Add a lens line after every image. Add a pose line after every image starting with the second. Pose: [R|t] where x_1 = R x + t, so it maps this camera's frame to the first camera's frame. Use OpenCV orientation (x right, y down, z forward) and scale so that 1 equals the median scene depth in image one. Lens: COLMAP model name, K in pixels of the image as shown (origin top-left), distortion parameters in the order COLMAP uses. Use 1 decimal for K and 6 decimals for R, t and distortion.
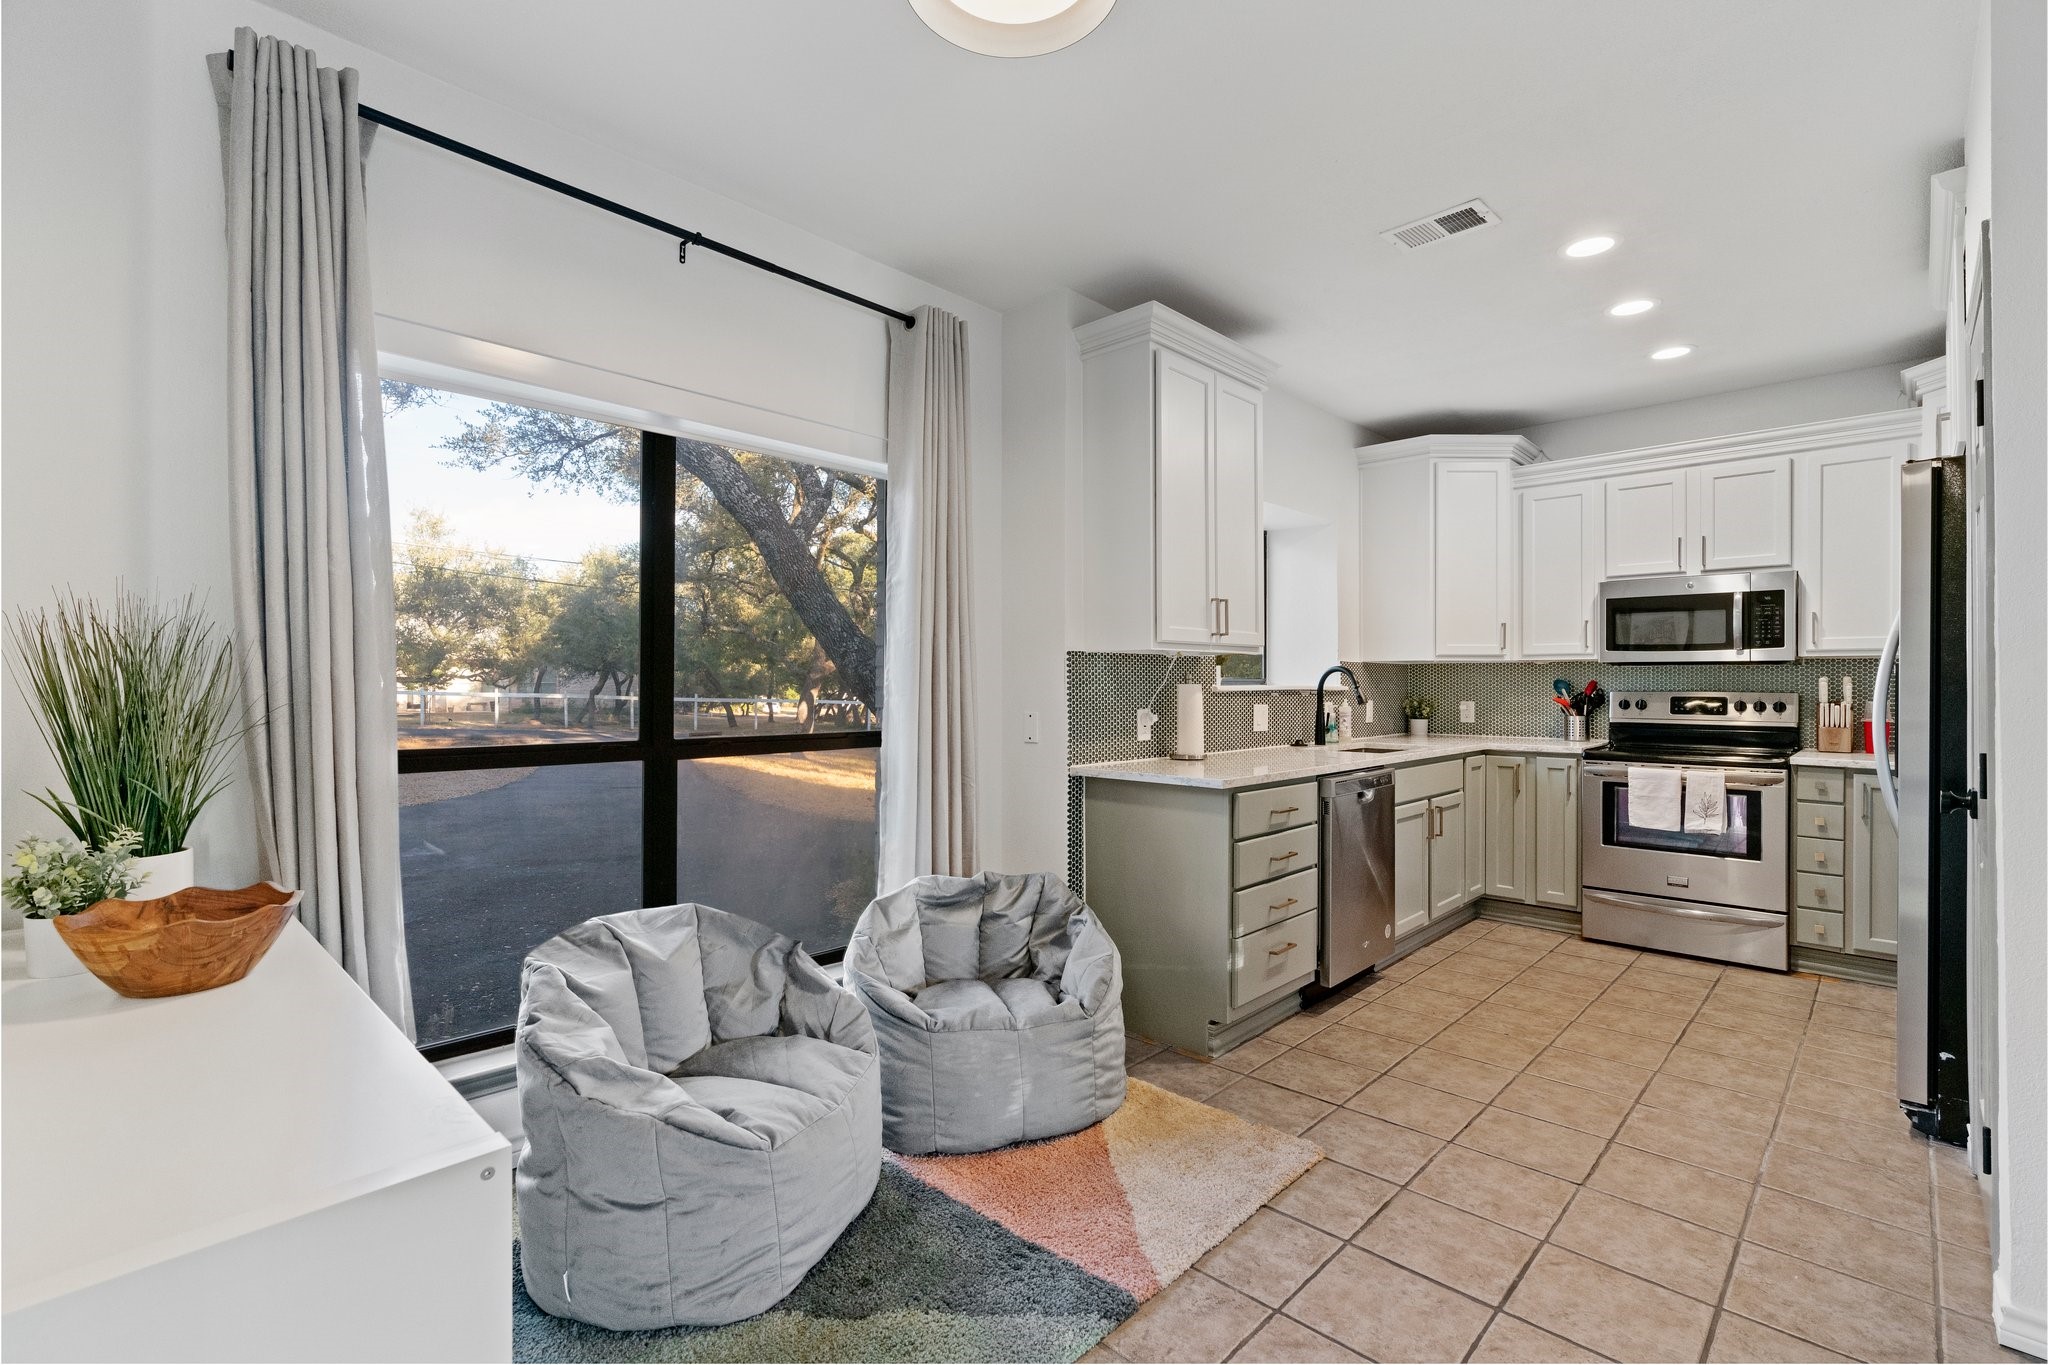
lens RADIAL K [[917.8, 0, 1024.0], [0, 917.8, 682.5], [0, 0, 1]] dist [-0.011345, 0.006039]
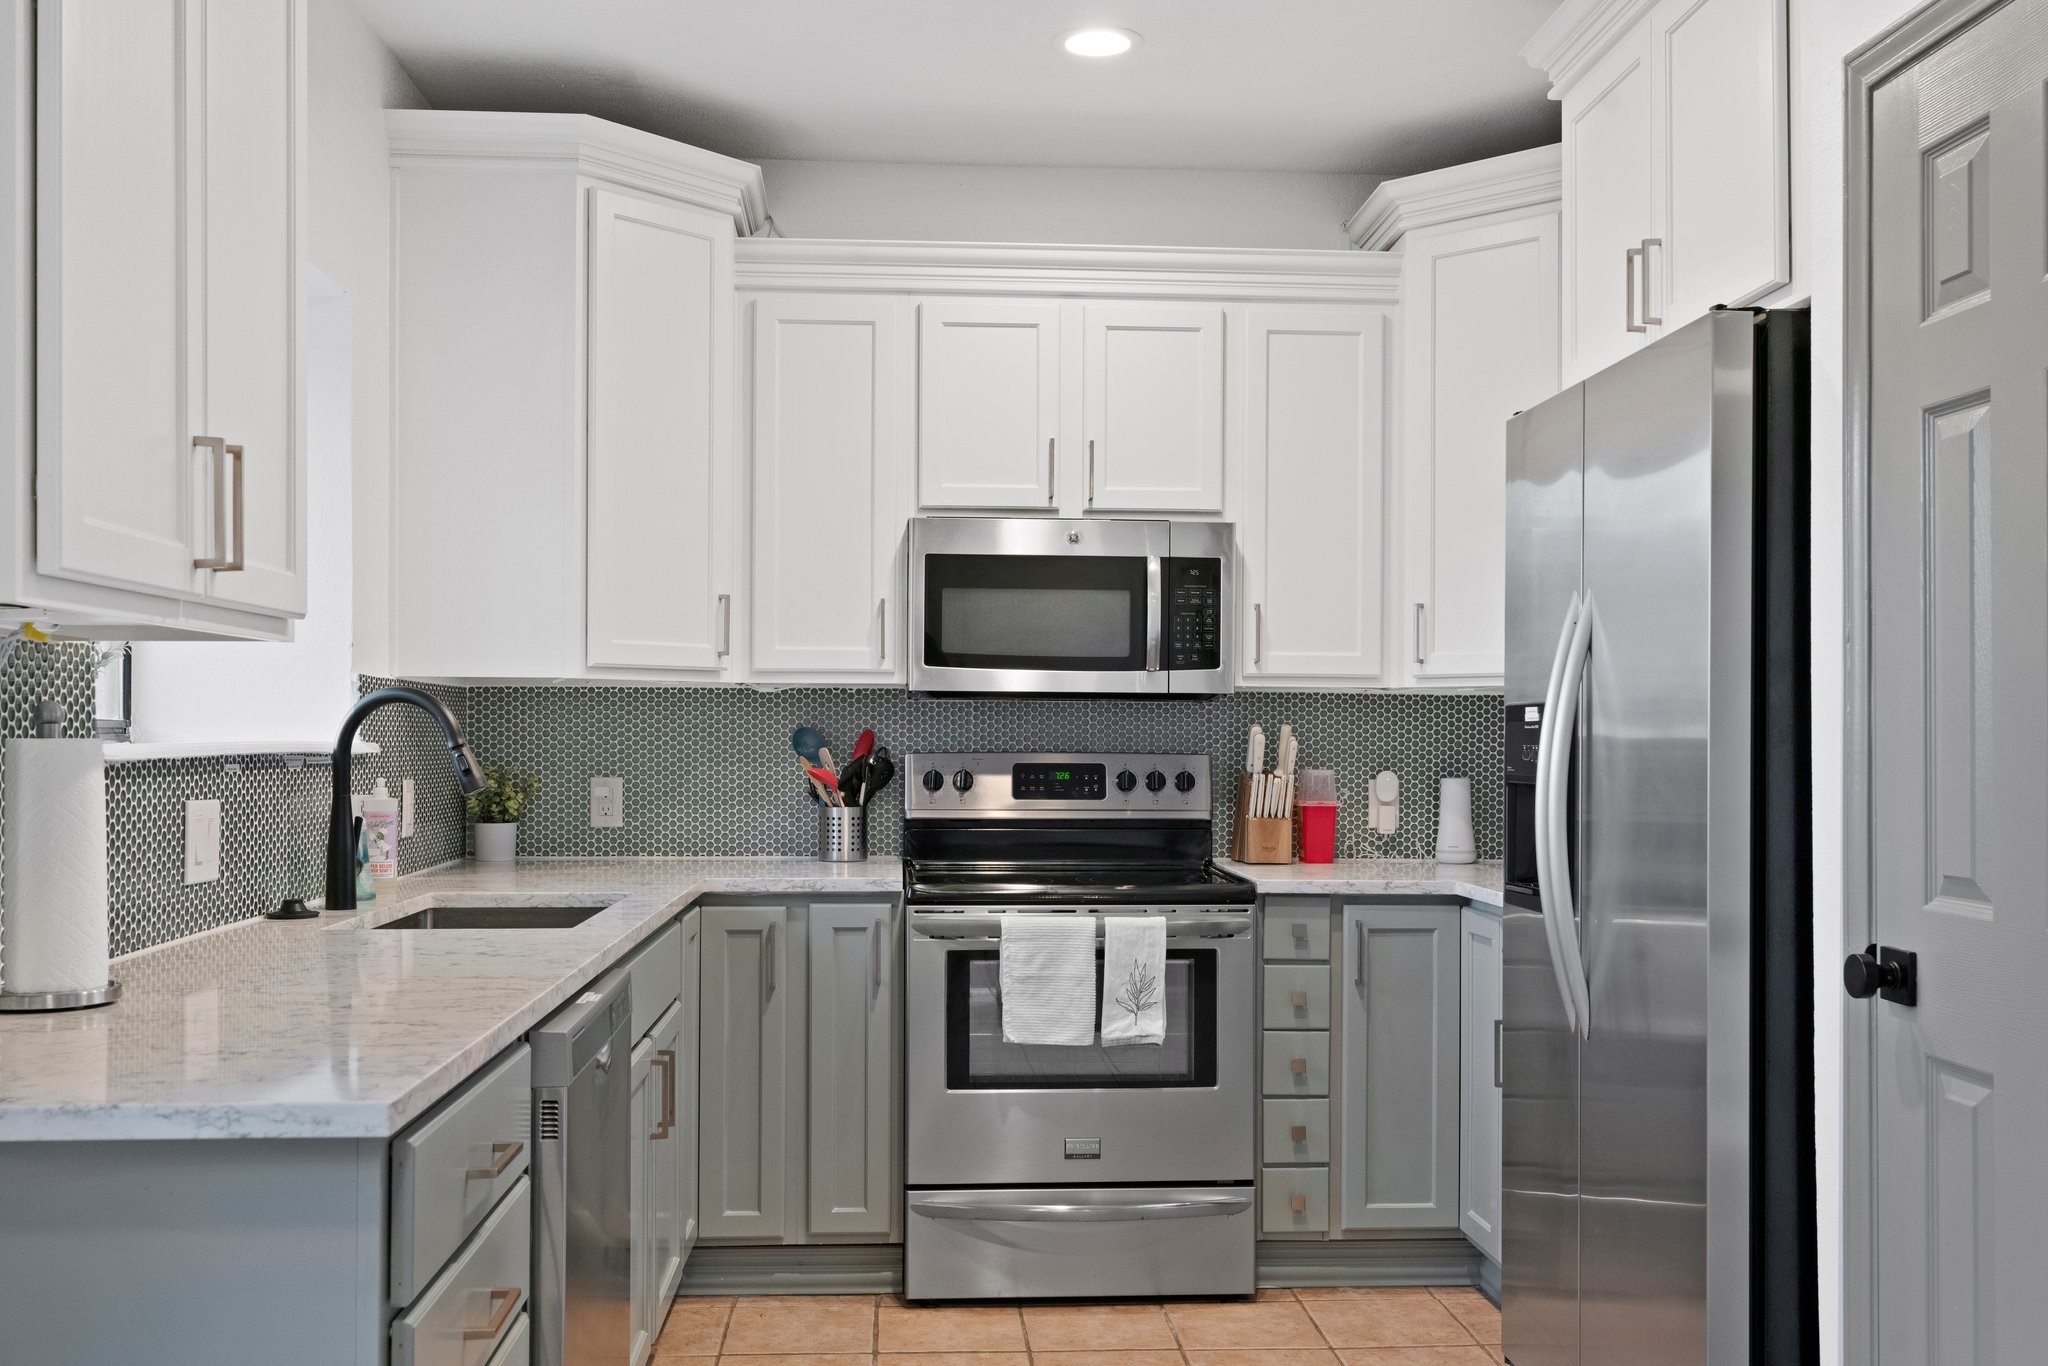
lens RADIAL K [[1903.2, 0, 1030.6], [0, 1903.2, 721.8], [0, 0, 1]] dist [0.012642, -0.002186]
pose [[0.671531, 0.007259, 0.740941, -0.048494], [-0.003584, 0.999972, -0.006548, -0.000387], [-0.740968, 0.001742, 0.671538, 0.350484]]
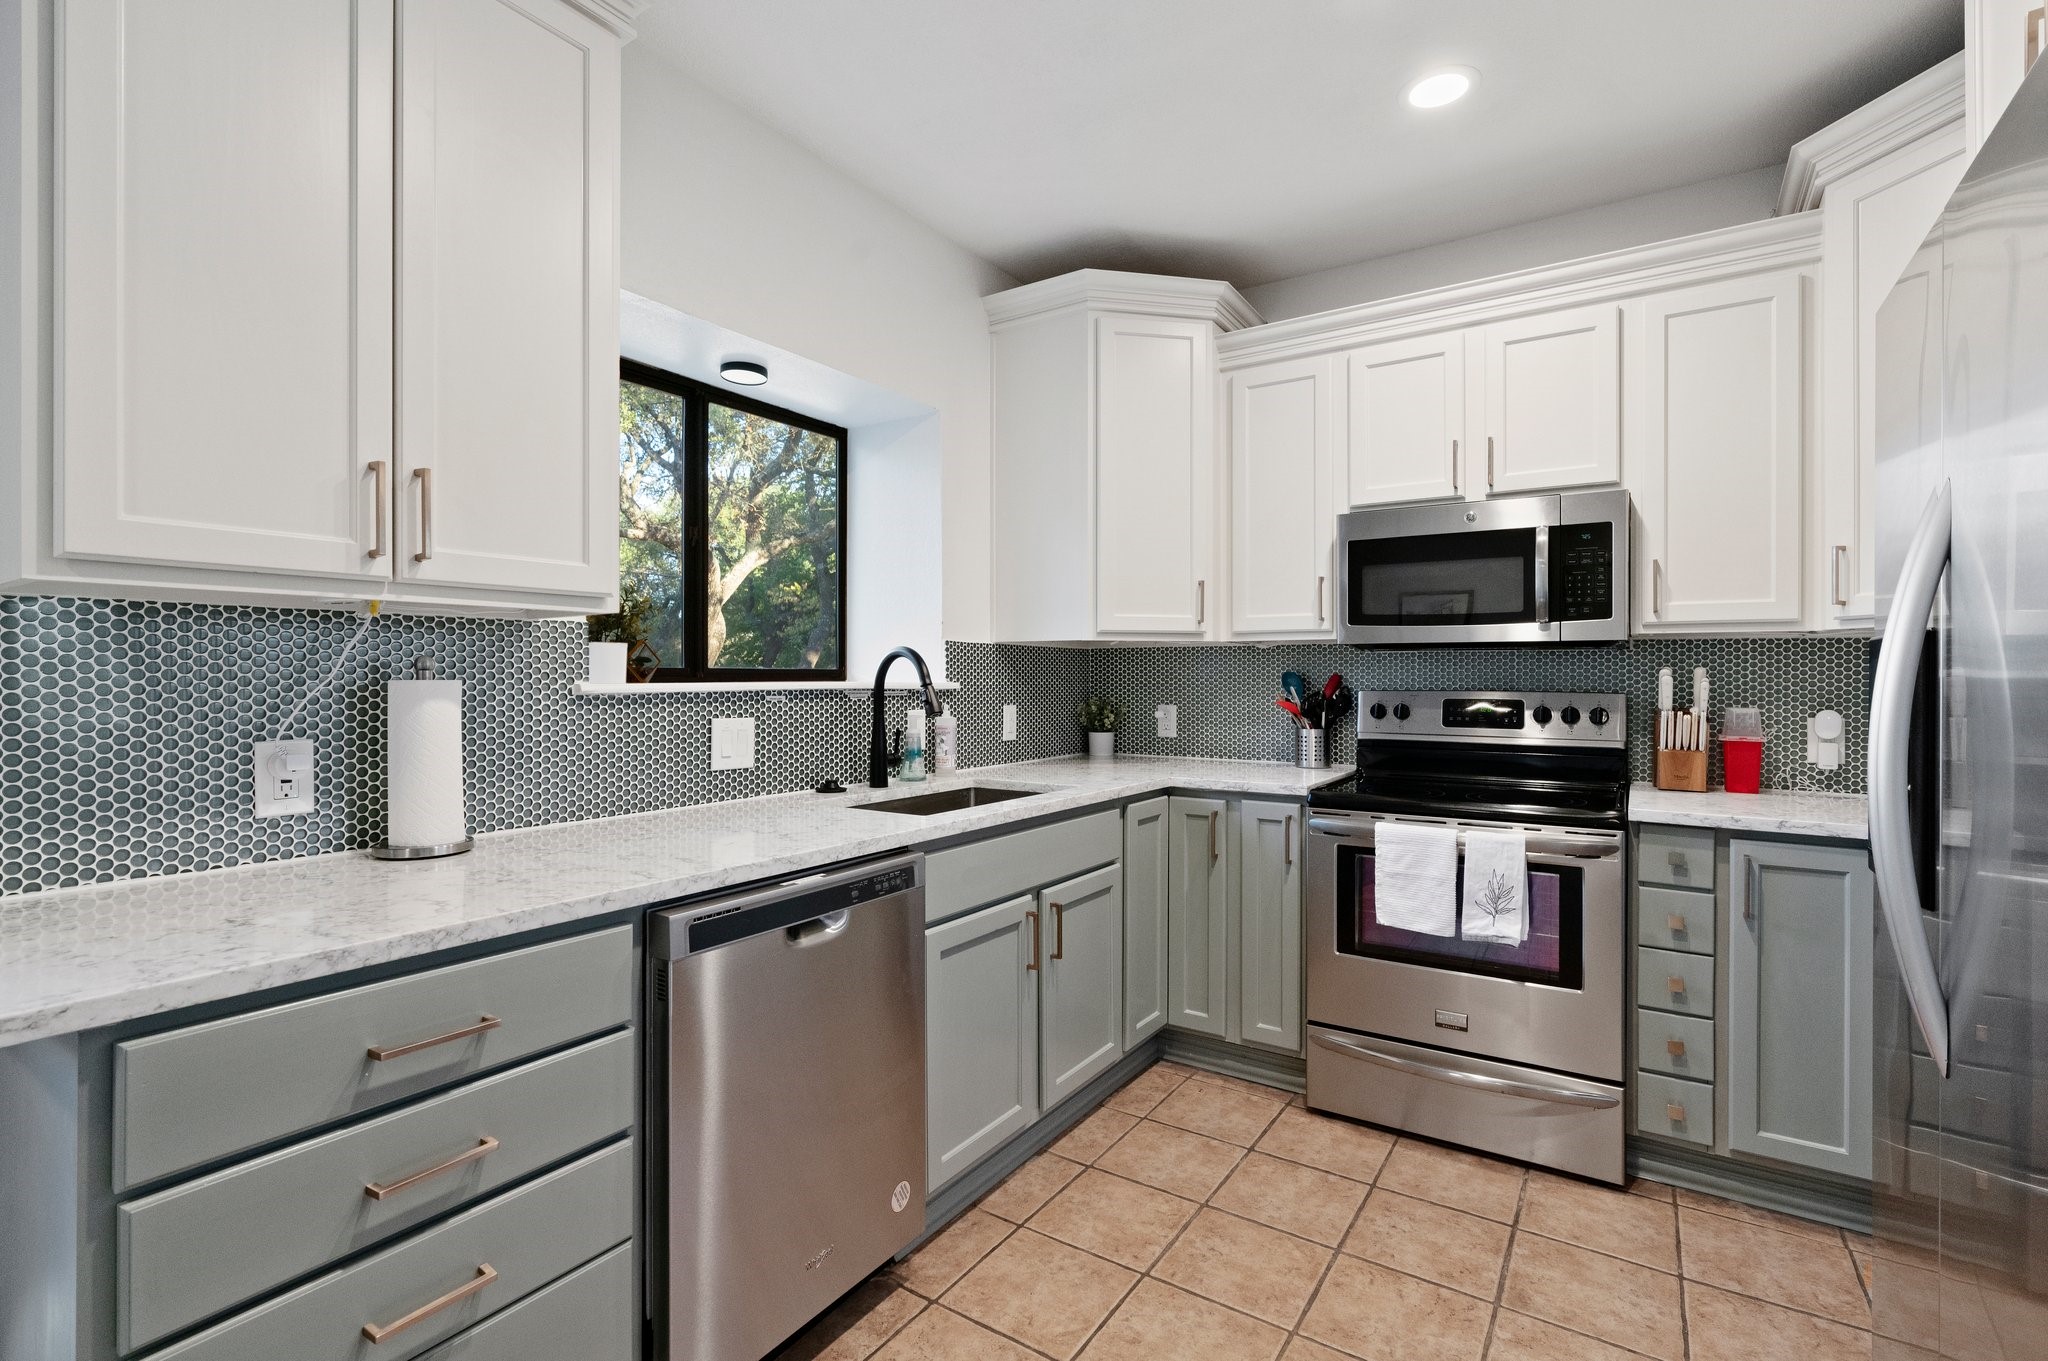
lens RADIAL K [[936.2, 0, 1023.3], [0, 936.2, 672.8], [0, 0, 1]] dist [-0.004066, 0.000803]
pose [[0.983478, 0.001412, 0.181022, 0.345053], [-0.000669, 0.999991, -0.004165, -0.000008], [-0.181026, 0.003975, 0.983470, 0.470992]]
